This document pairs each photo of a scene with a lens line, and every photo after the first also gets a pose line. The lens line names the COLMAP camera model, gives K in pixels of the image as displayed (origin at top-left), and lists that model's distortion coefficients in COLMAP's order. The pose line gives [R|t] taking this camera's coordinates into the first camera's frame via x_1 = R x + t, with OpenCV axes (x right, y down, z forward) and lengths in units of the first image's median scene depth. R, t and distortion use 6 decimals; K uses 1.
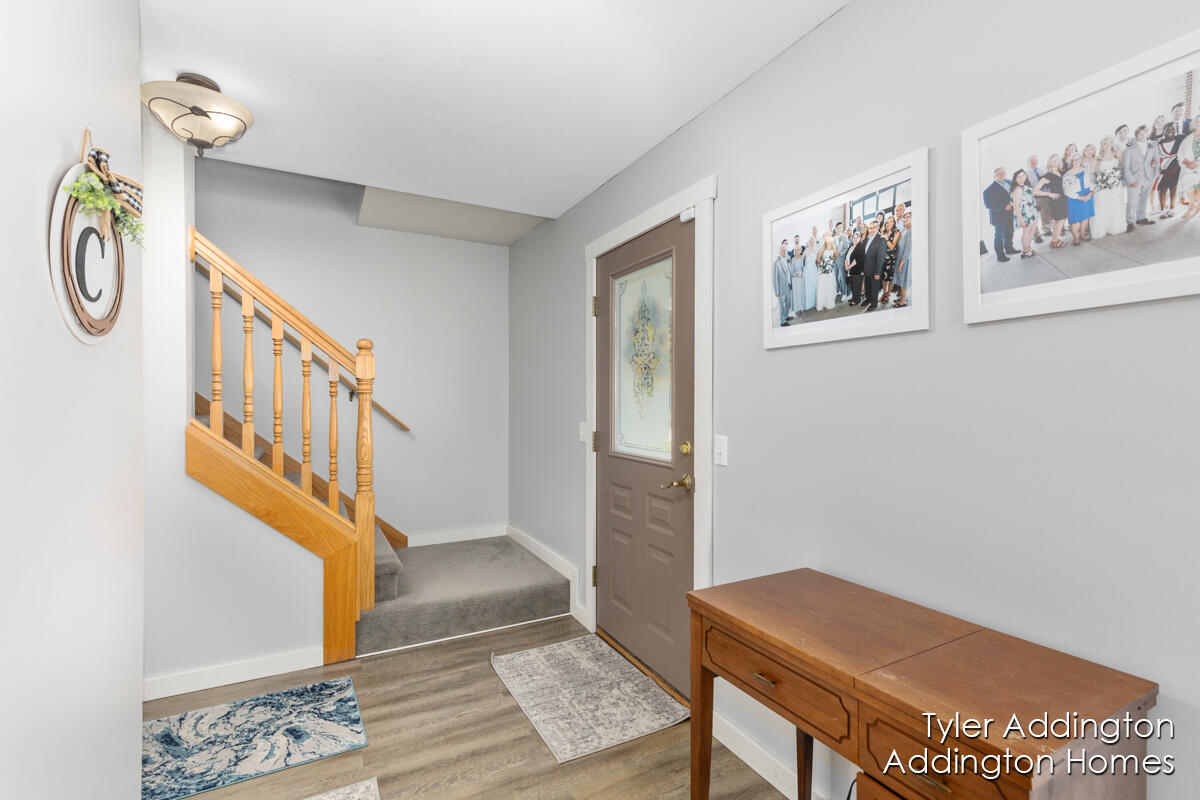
lens RADIAL K [[544.6, 0, 603.0], [0, 544.6, 400.9], [0, 0, 1]] dist [0.012977, -0.001873]
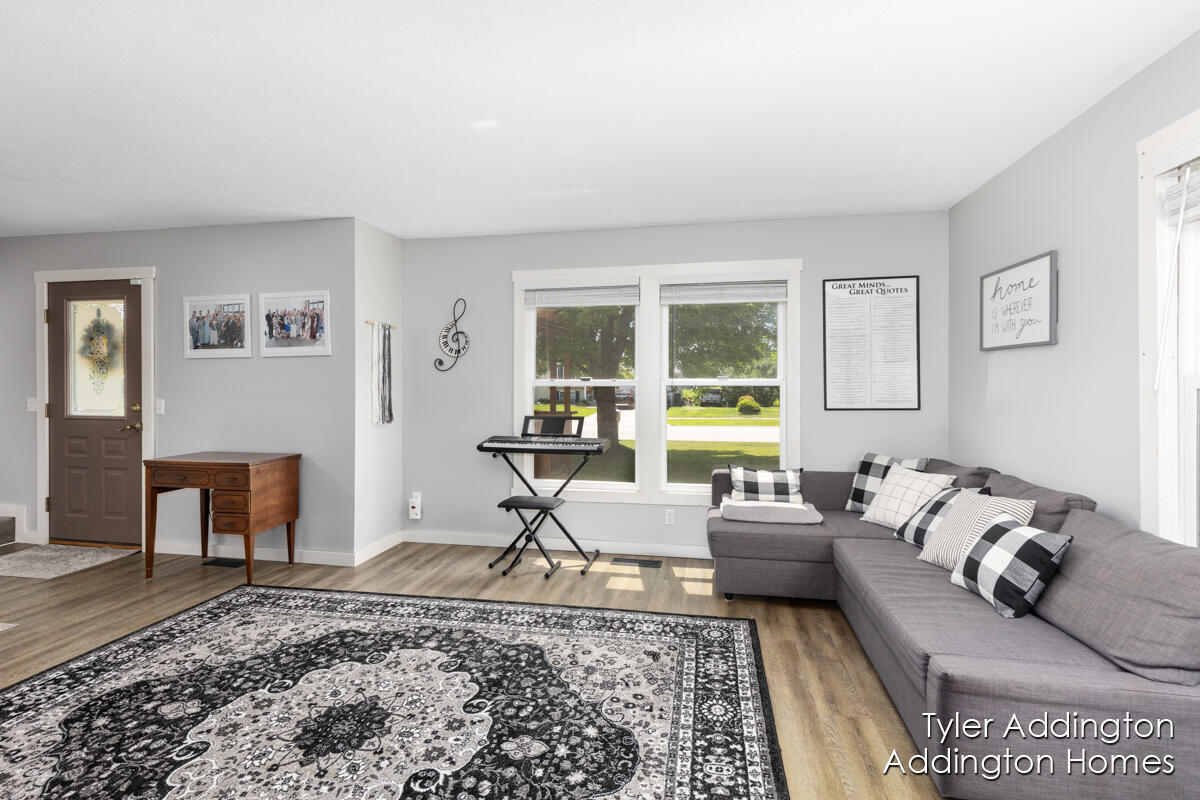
lens RADIAL K [[544.6, 0, 608.3], [0, 544.6, 391.5], [0, 0, 1]] dist [0.012977, -0.001873]
pose [[0.622914, -0.010726, 0.782217, -0.314324], [0.000429, 0.999911, 0.013369, 0.008143], [-0.782290, -0.007992, 0.622863, -1.446915]]
